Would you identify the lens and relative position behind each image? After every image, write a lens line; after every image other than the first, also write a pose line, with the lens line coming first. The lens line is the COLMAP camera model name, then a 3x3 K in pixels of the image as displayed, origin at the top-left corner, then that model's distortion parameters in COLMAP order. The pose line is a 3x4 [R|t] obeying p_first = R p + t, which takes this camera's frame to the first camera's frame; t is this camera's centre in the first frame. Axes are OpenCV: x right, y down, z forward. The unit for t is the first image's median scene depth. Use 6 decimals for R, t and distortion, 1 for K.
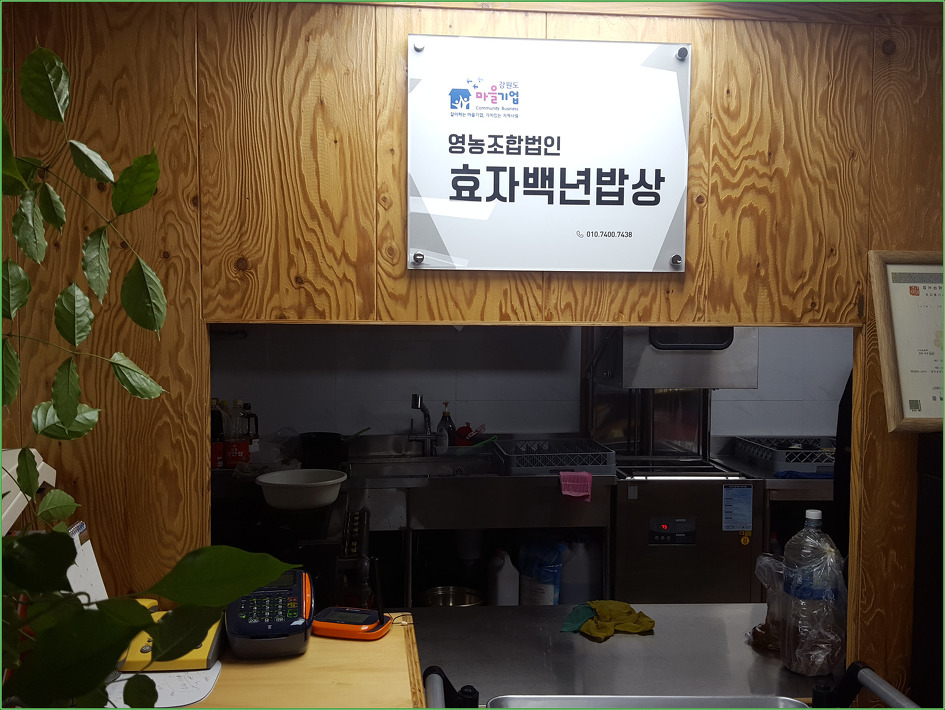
lens RADIAL K [[772.3, 0, 472.6], [0, 772.3, 356.8], [0, 0, 1]] dist [0.008372, 0.002749]
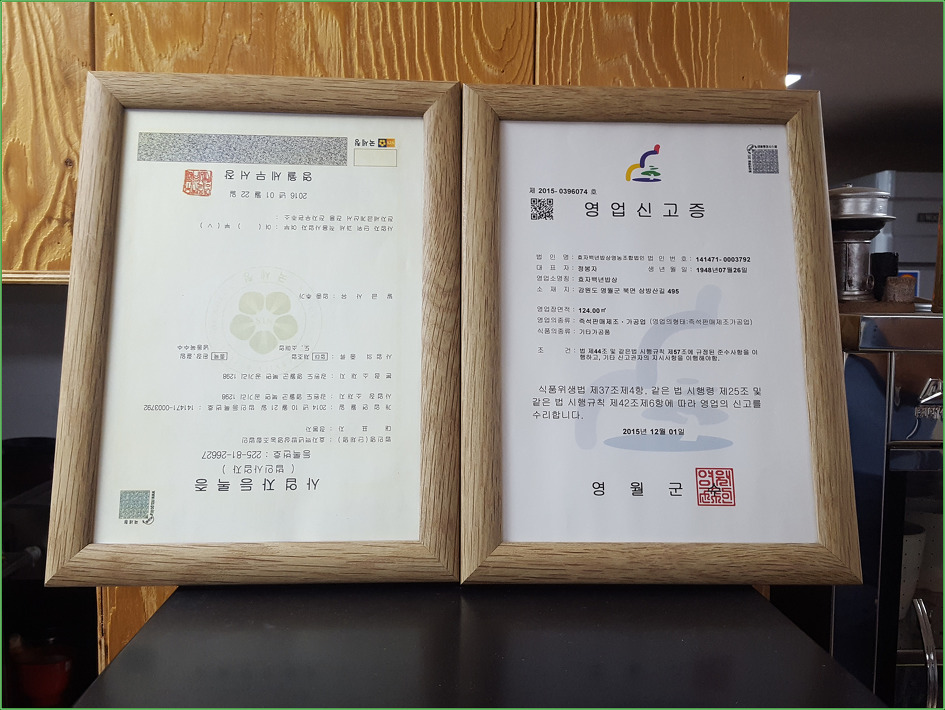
lens RADIAL K [[772.3, 0, 472.4], [0, 772.3, 353.4], [0, 0, 1]] dist [0.008372, 0.002749]
pose [[0.999554, 0.006705, -0.029090, 0.708363], [-0.005520, 0.999159, 0.040634, -0.020637], [0.029338, -0.040455, 0.998751, 0.636309]]
